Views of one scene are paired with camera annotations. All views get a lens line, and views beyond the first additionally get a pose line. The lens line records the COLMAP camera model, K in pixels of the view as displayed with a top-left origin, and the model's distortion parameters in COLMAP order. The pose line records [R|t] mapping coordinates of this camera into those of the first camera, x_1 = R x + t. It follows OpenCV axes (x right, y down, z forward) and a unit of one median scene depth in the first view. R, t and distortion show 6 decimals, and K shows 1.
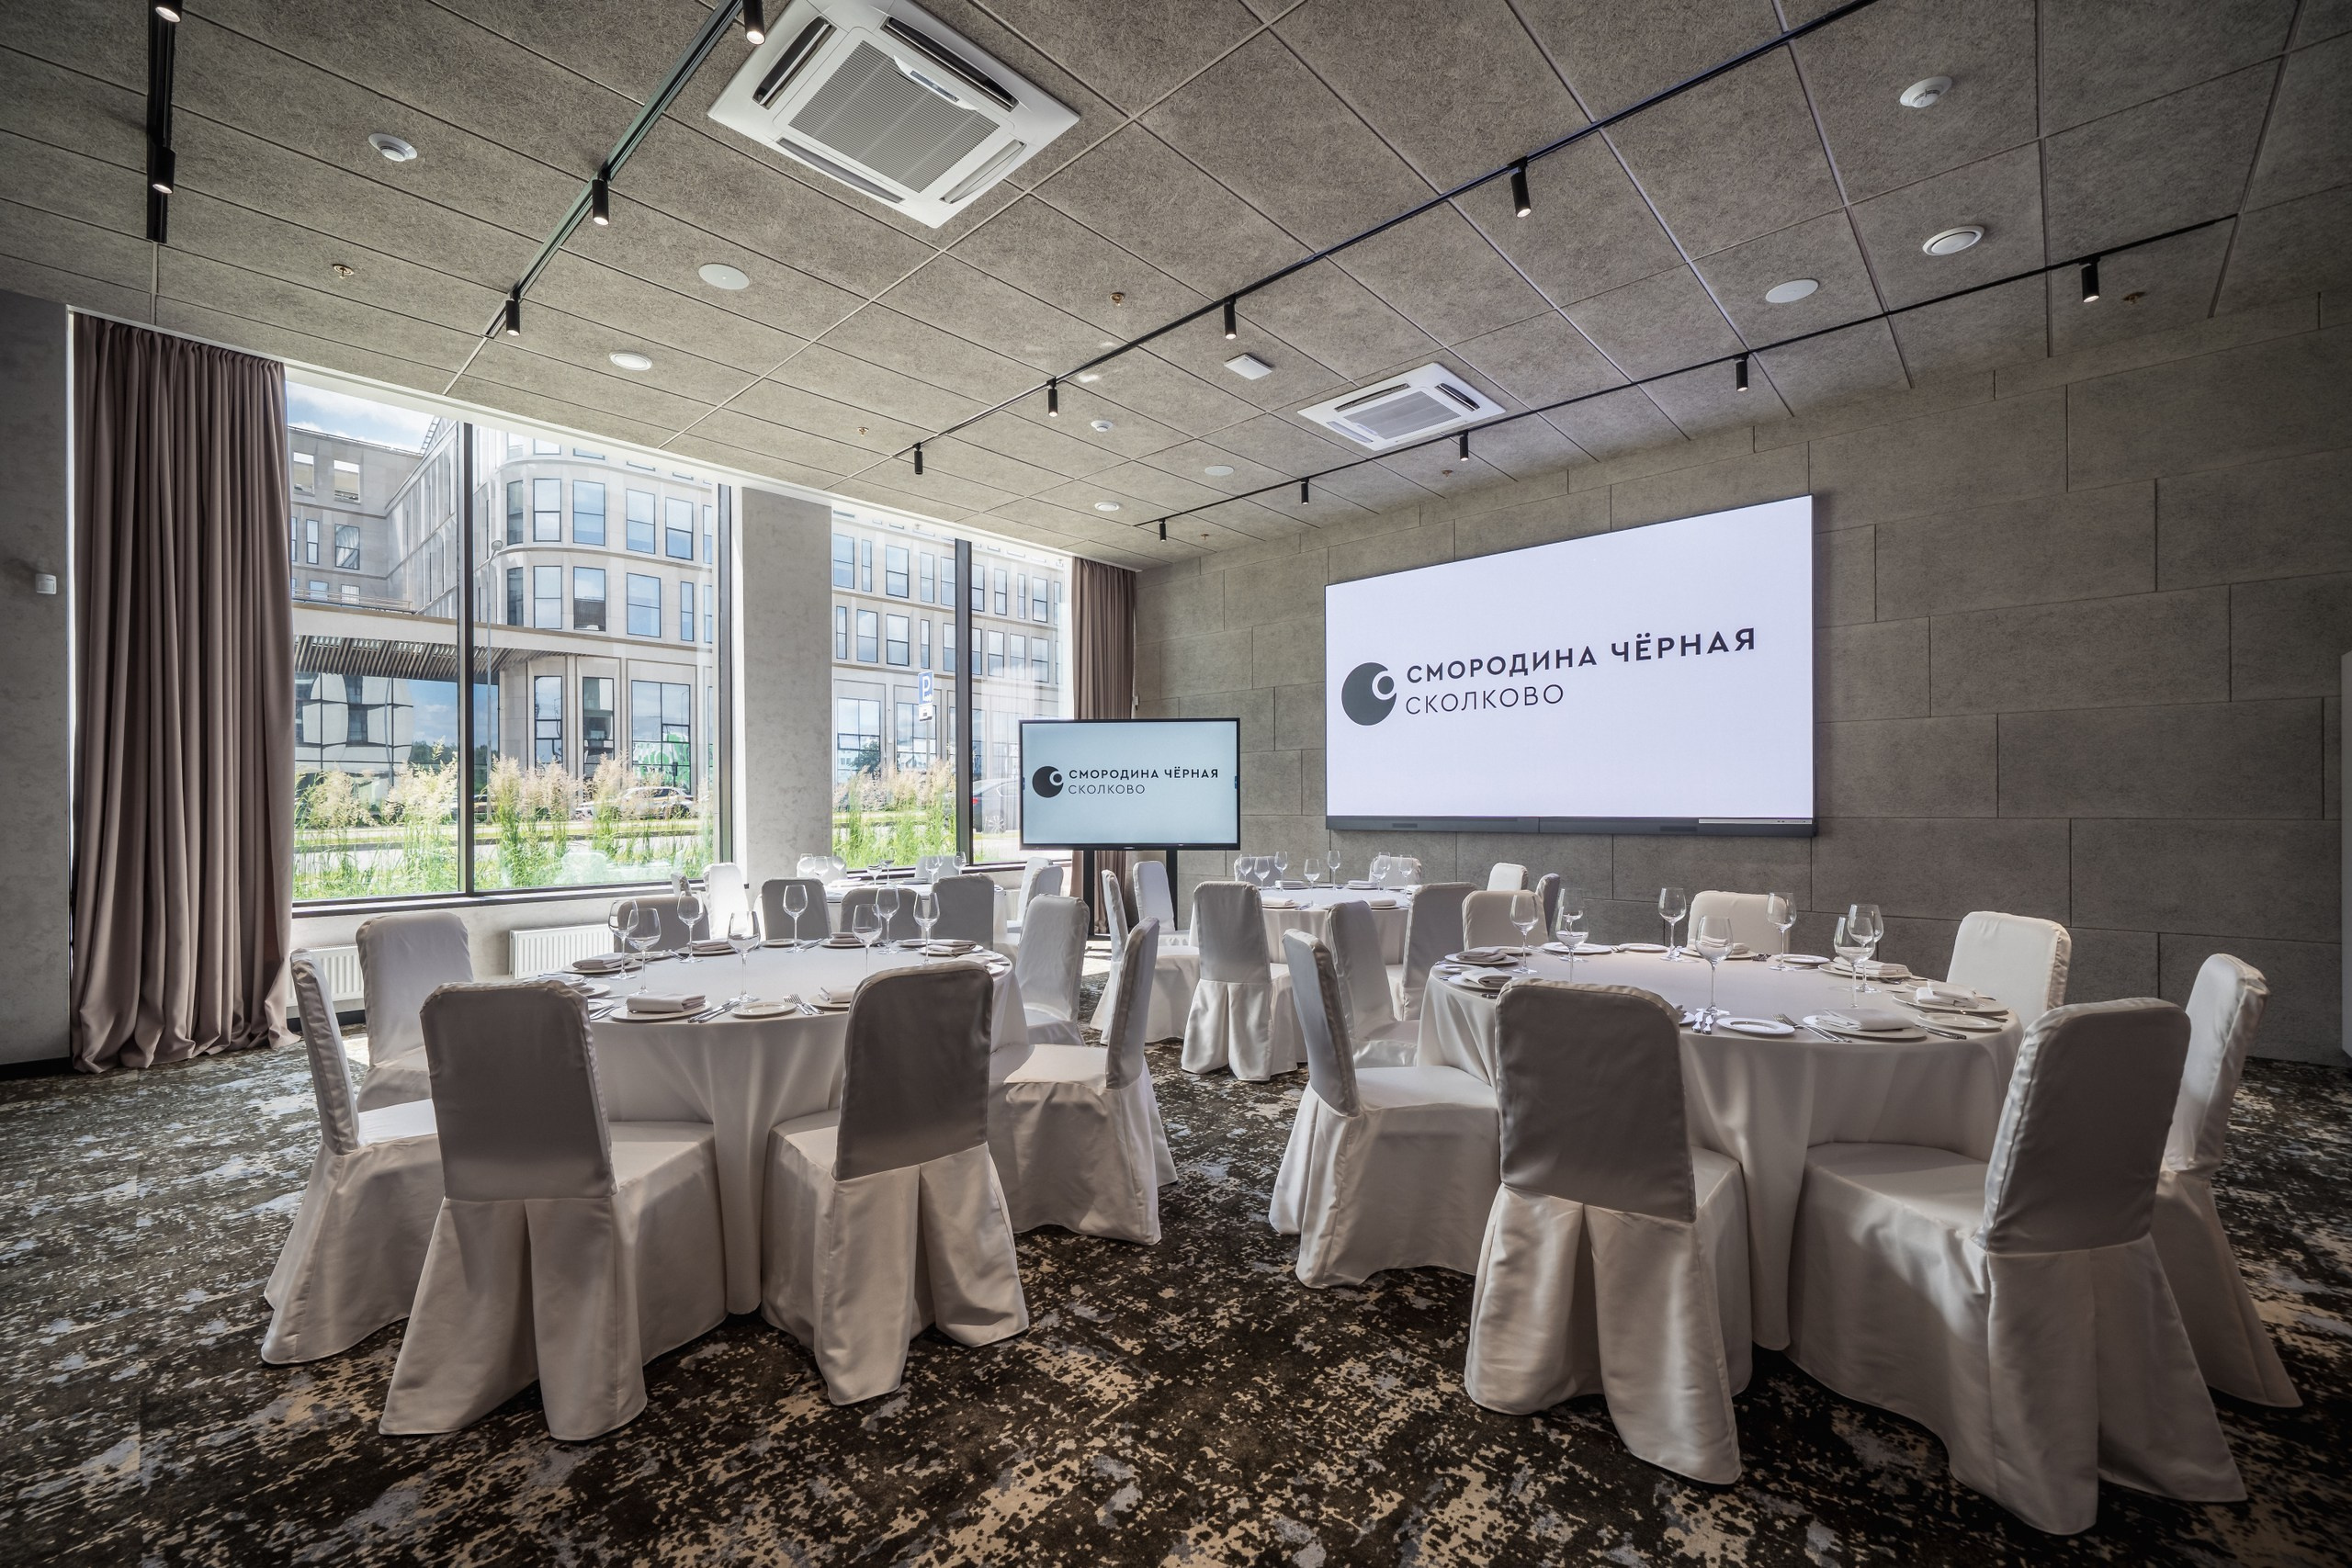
lens RADIAL K [[947.9, 0, 1167.4], [0, 947.9, 805.1], [0, 0, 1]] dist [-0.001584, 0.000500]
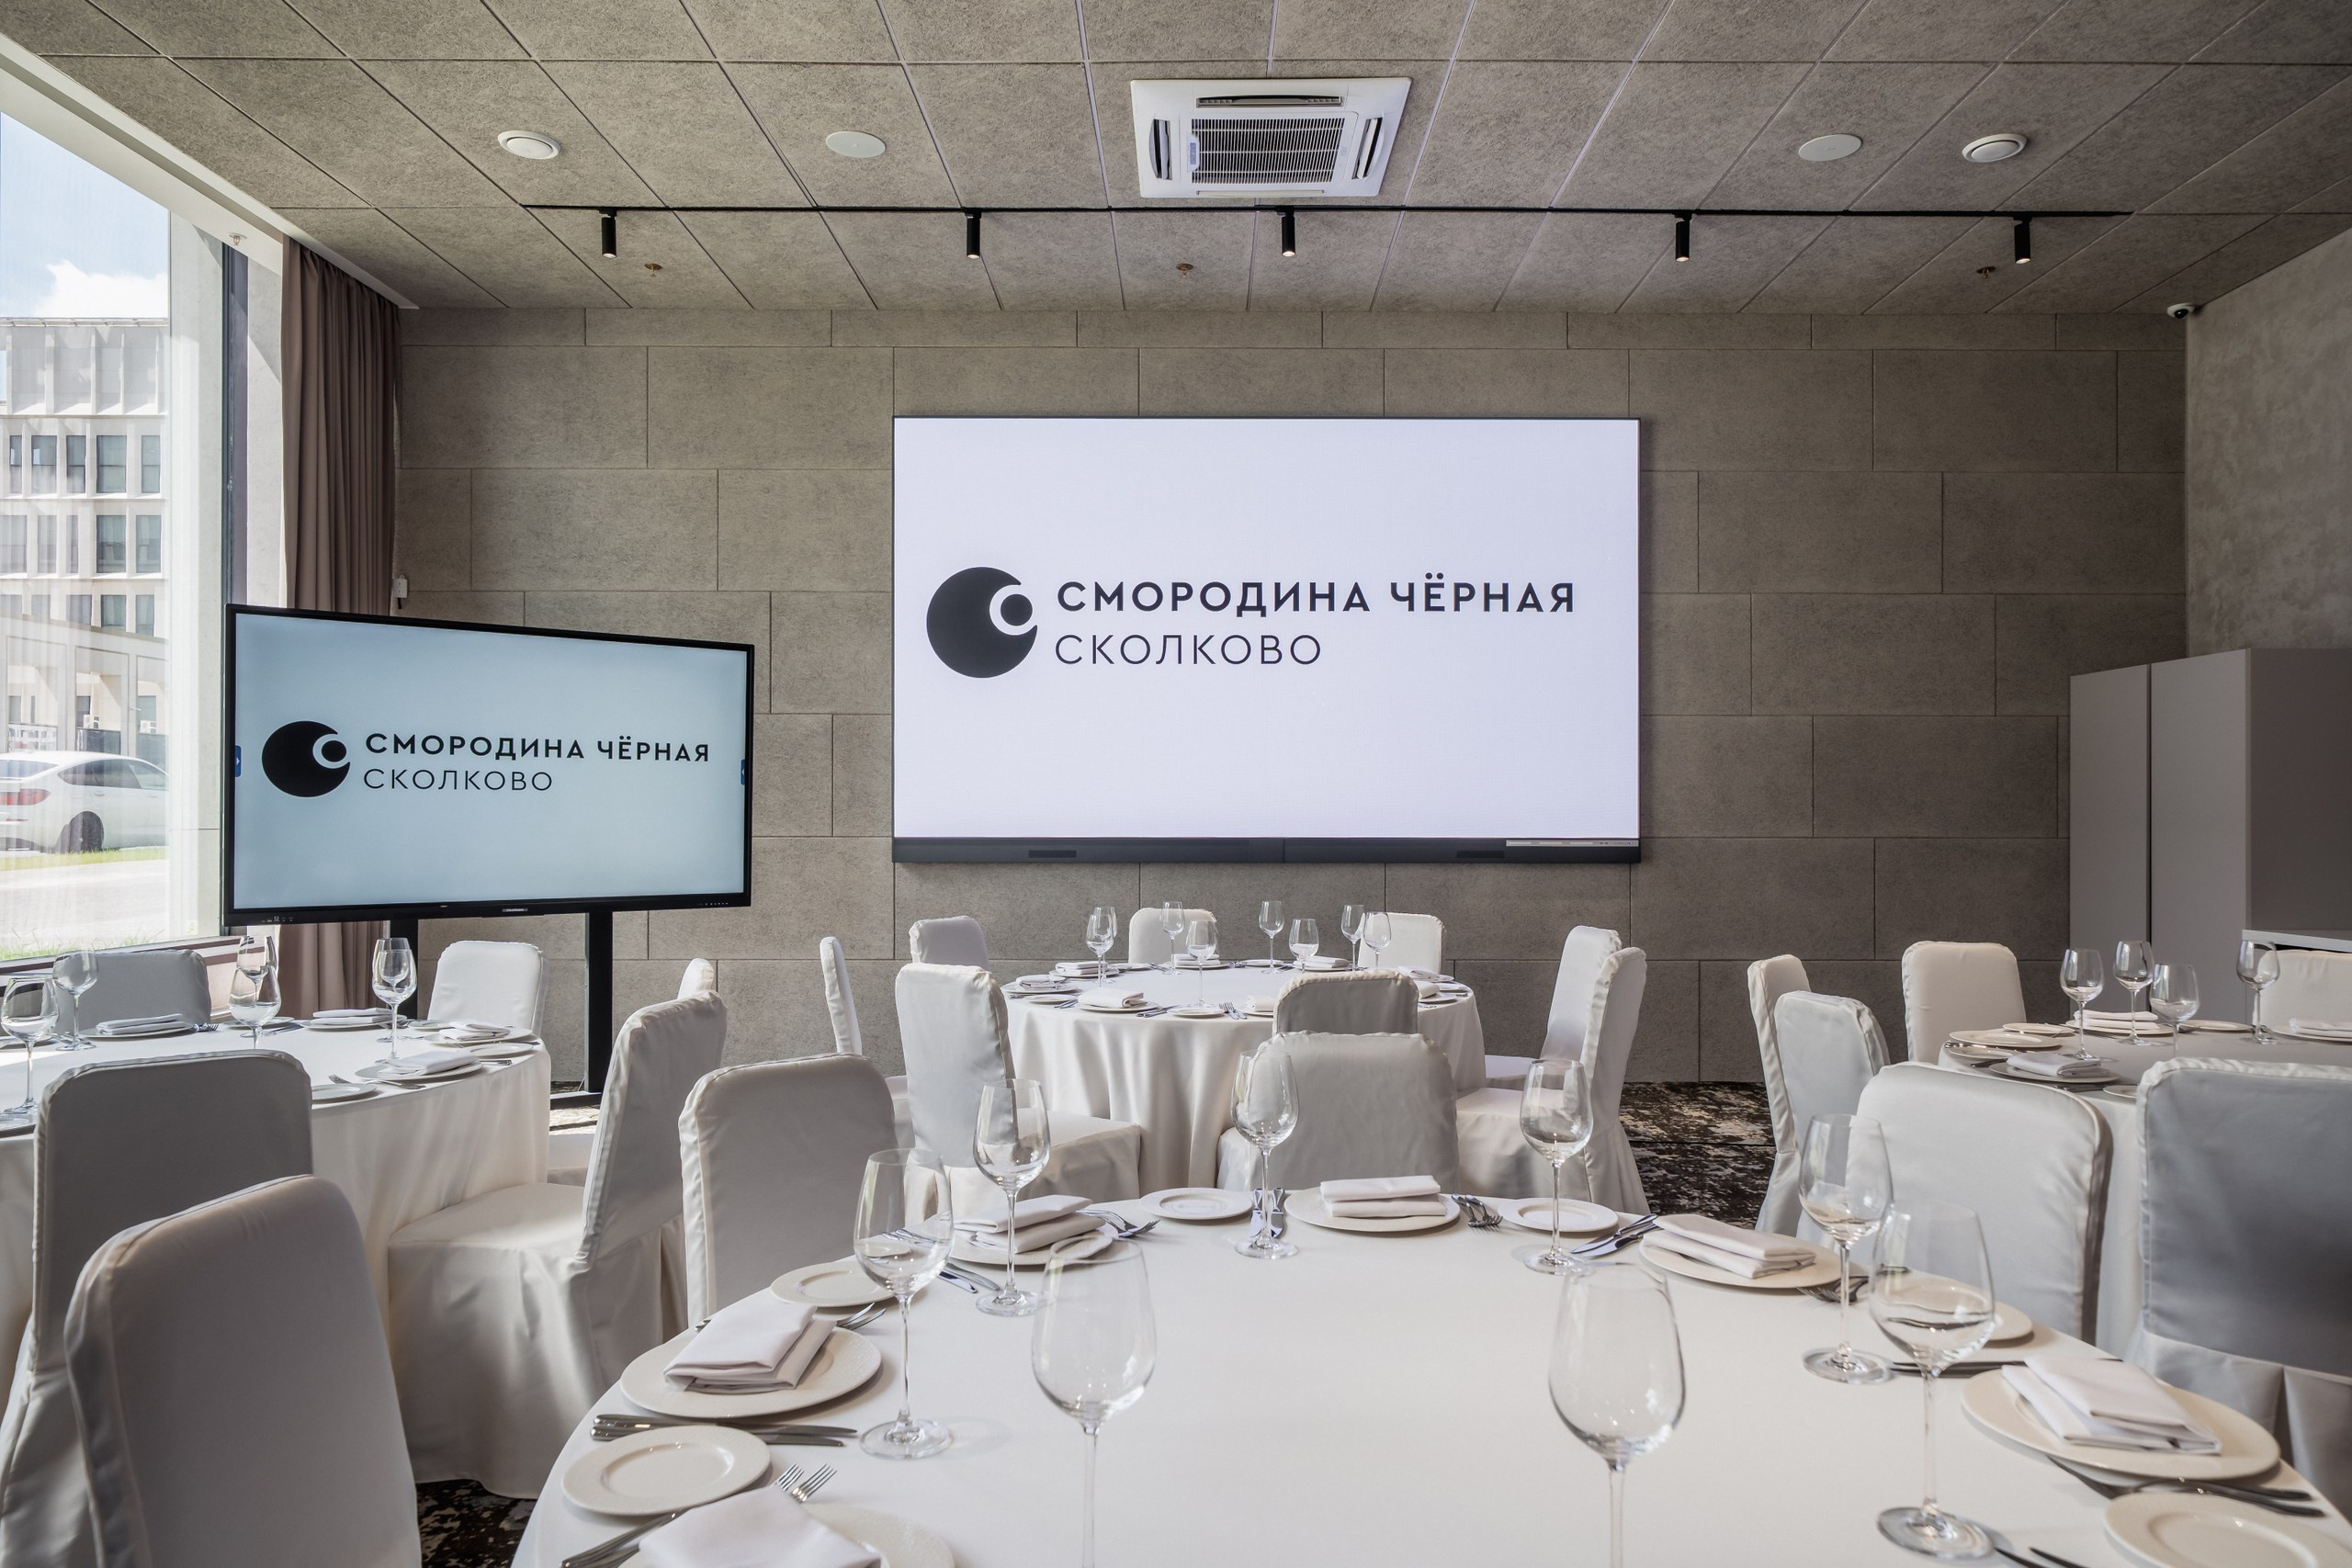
lens RADIAL K [[1460.1, 0, 1188.3], [0, 1460.1, 807.5], [0, 0, 1]] dist [0.002416, 0.000628]
pose [[0.735235, 0.009260, 0.677749, -0.429471], [-0.005148, 0.999954, -0.008077, 0.000112], [-0.677793, 0.002449, 0.735249, 0.409170]]
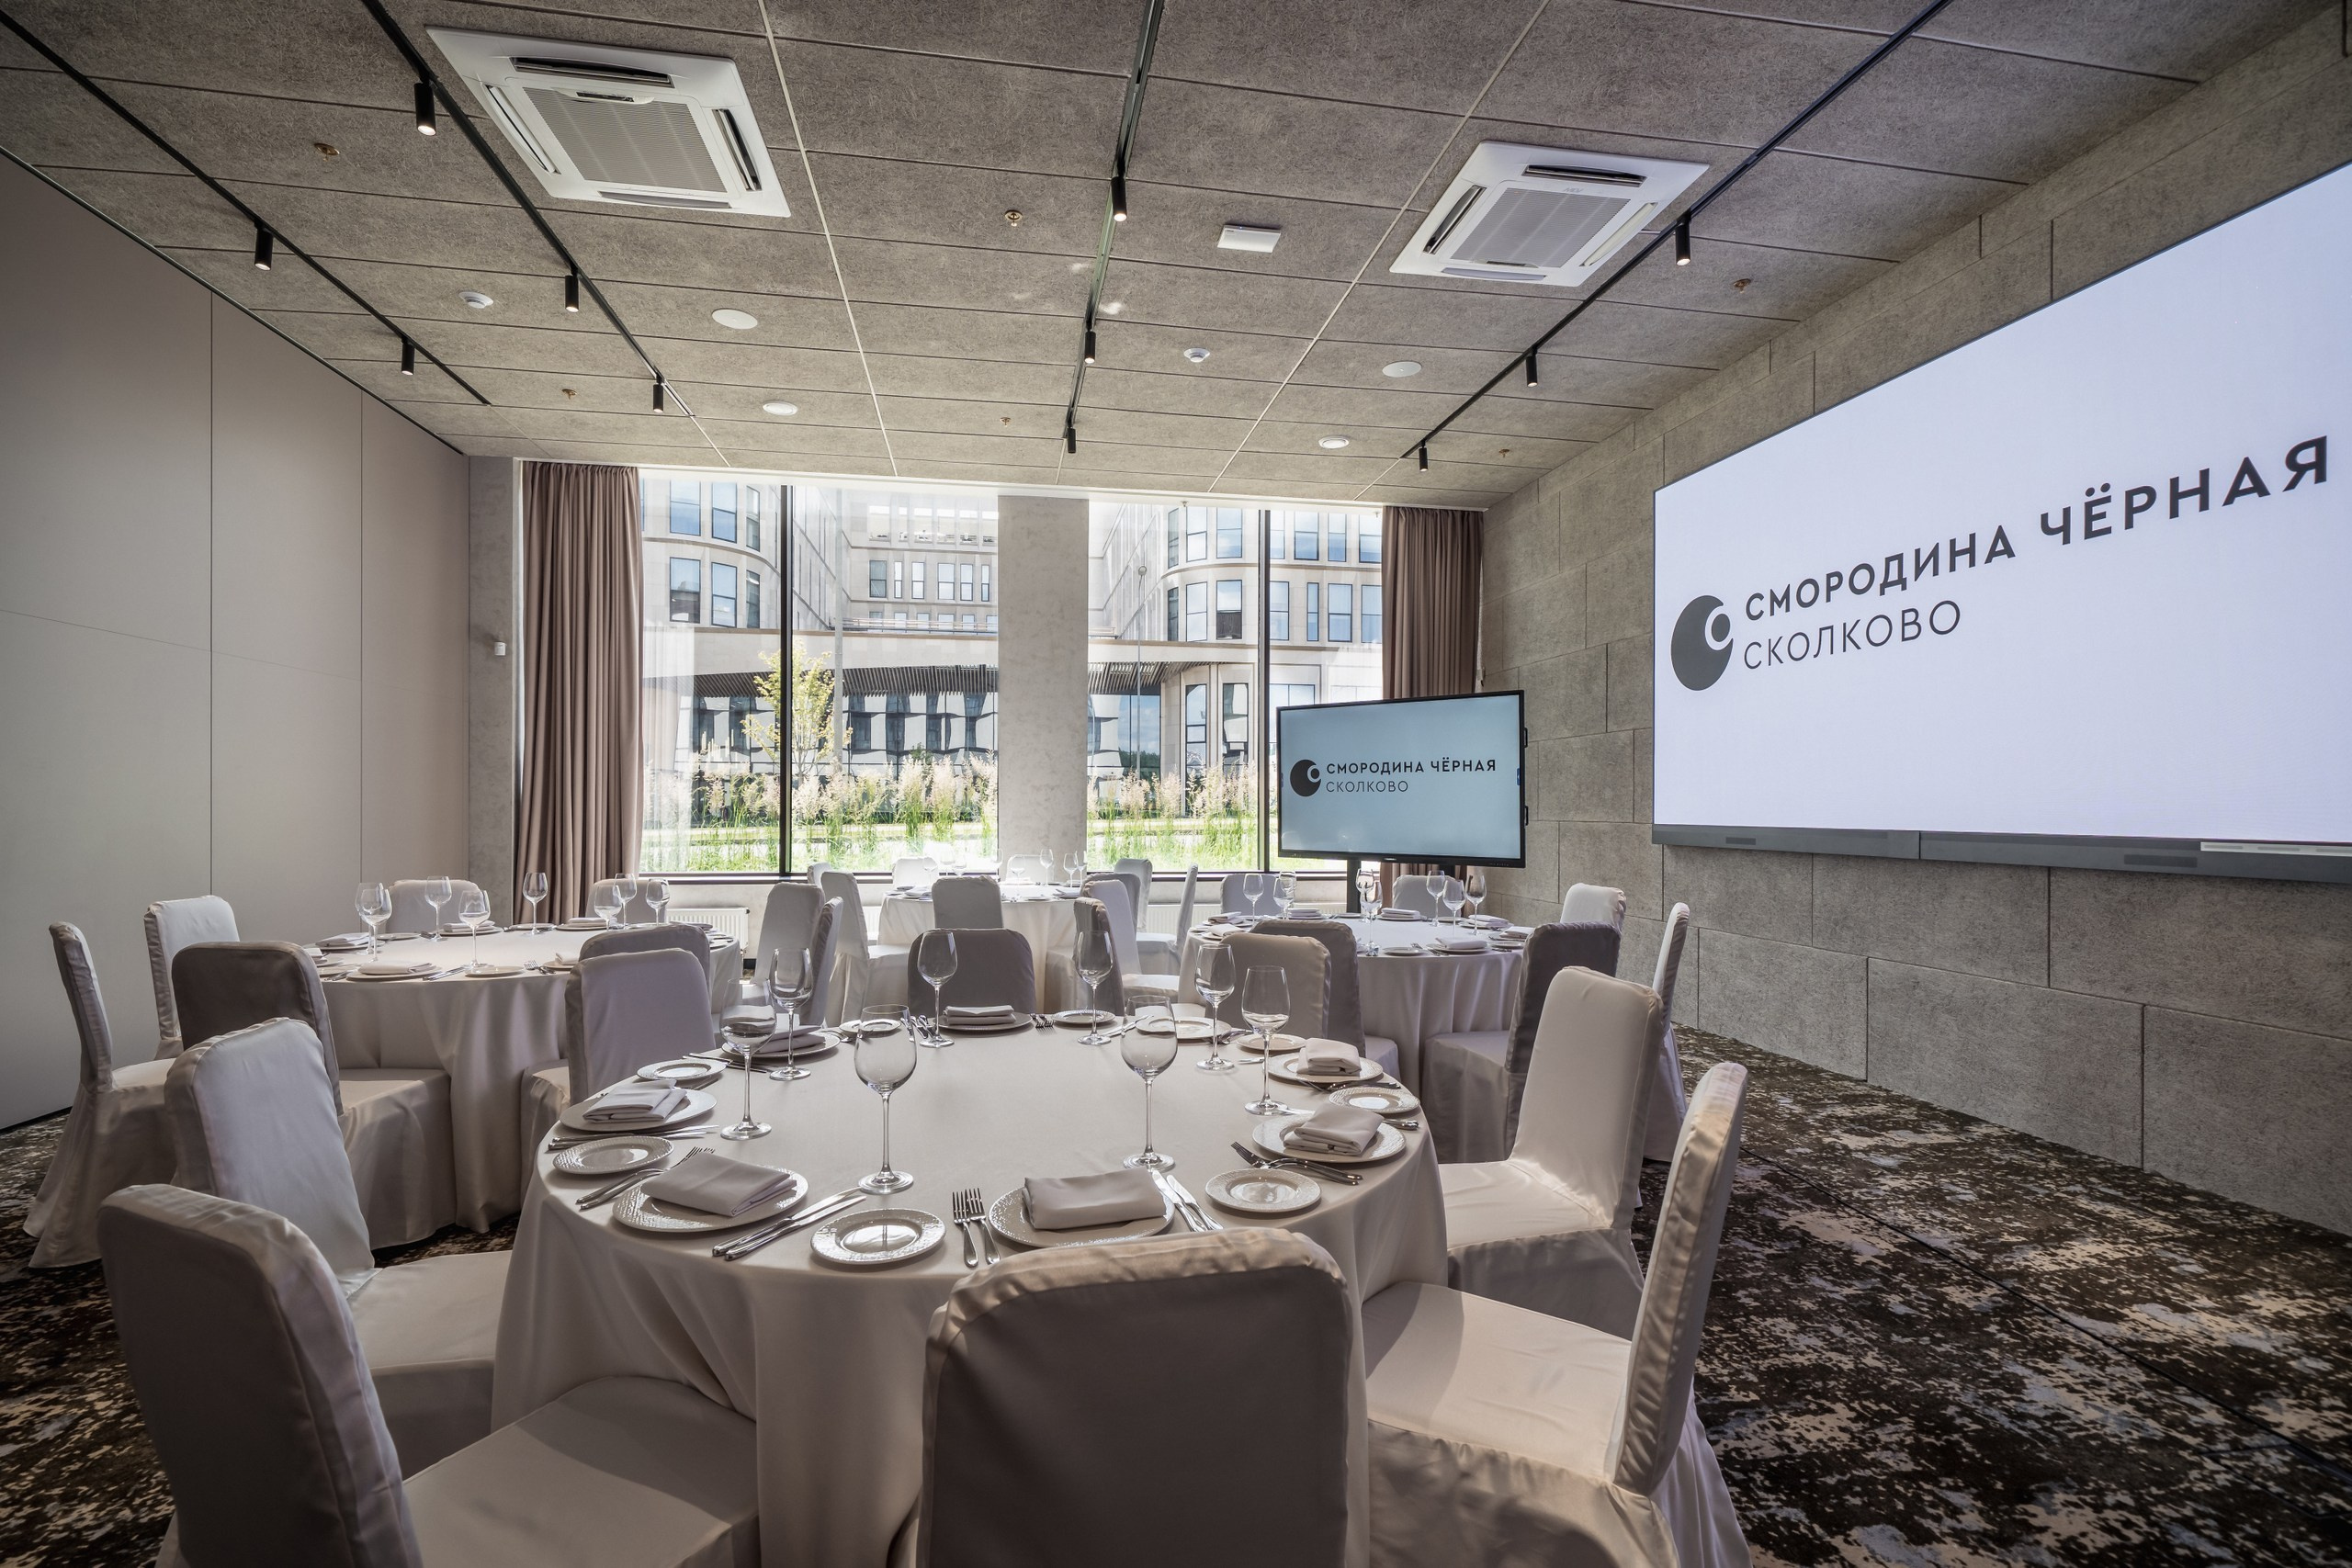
lens RADIAL K [[1049.1, 0, 1174.0], [0, 1049.1, 808.9], [0, 0, 1]] dist [0.000578, 0.000645]
pose [[0.794227, 0.010700, -0.607527, 0.548656], [-0.009526, 0.999941, 0.005158, -0.000681], [0.607546, 0.001691, 0.794283, 0.277338]]
